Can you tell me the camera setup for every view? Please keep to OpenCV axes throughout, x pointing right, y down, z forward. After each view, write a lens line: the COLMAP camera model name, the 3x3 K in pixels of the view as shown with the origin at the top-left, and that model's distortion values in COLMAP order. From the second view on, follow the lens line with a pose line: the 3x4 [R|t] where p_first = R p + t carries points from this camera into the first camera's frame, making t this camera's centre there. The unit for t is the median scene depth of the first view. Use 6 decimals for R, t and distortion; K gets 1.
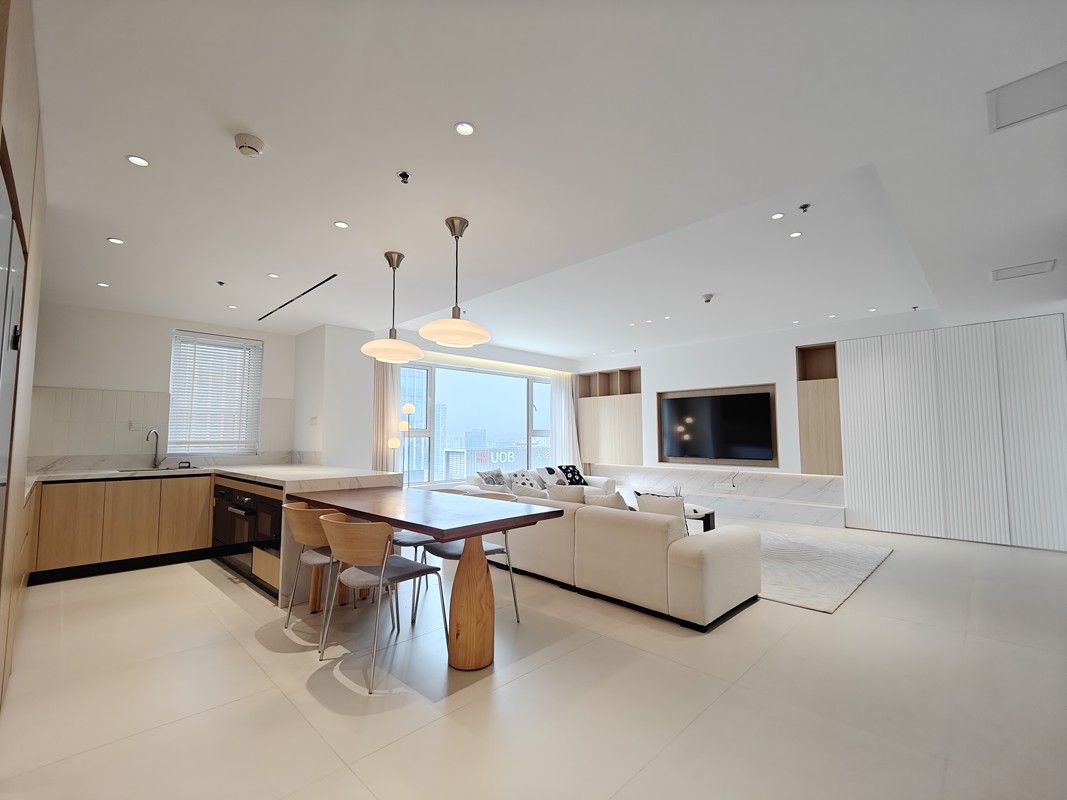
lens RADIAL K [[474.5, 0, 533.6], [0, 474.5, 399.0], [0, 0, 1]] dist [0.001542, -0.001134]
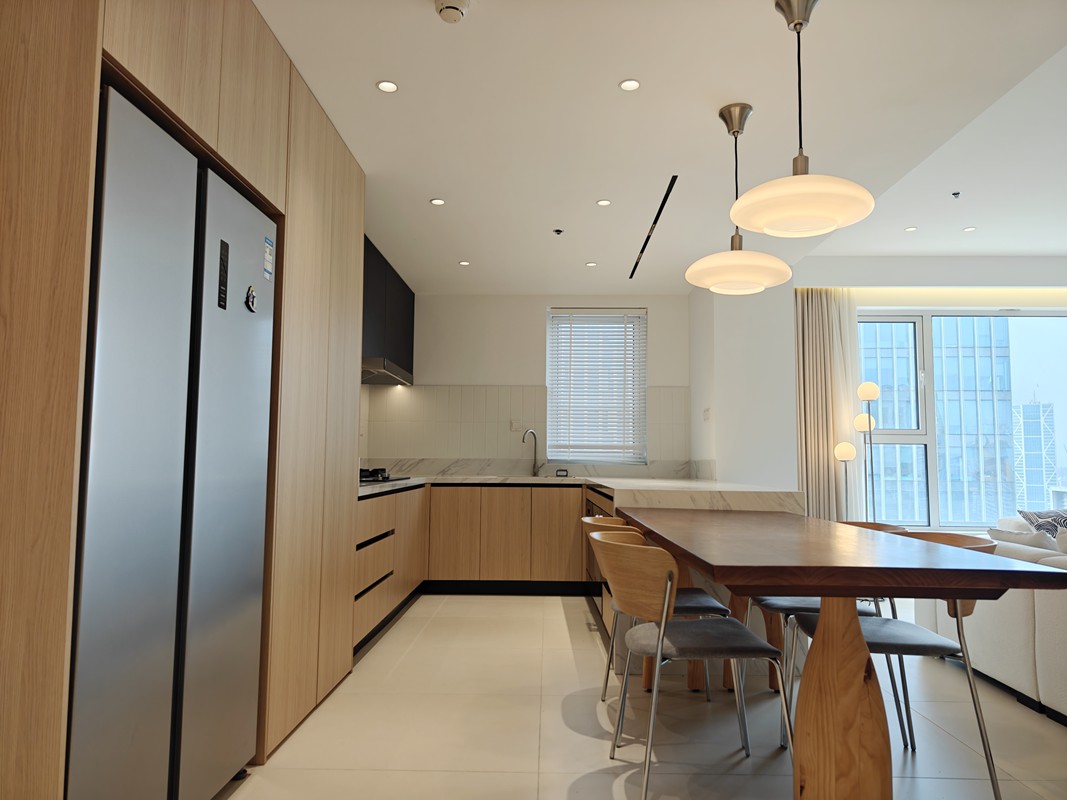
lens RADIAL K [[720.4, 0, 534.0], [0, 720.4, 401.0], [0, 0, 1]] dist [0.024931, -0.013367]
pose [[0.689063, -0.049490, -0.723010, 0.124538], [0.044700, 0.998668, -0.025758, 0.051248], [0.723322, -0.014569, 0.690357, 0.148349]]
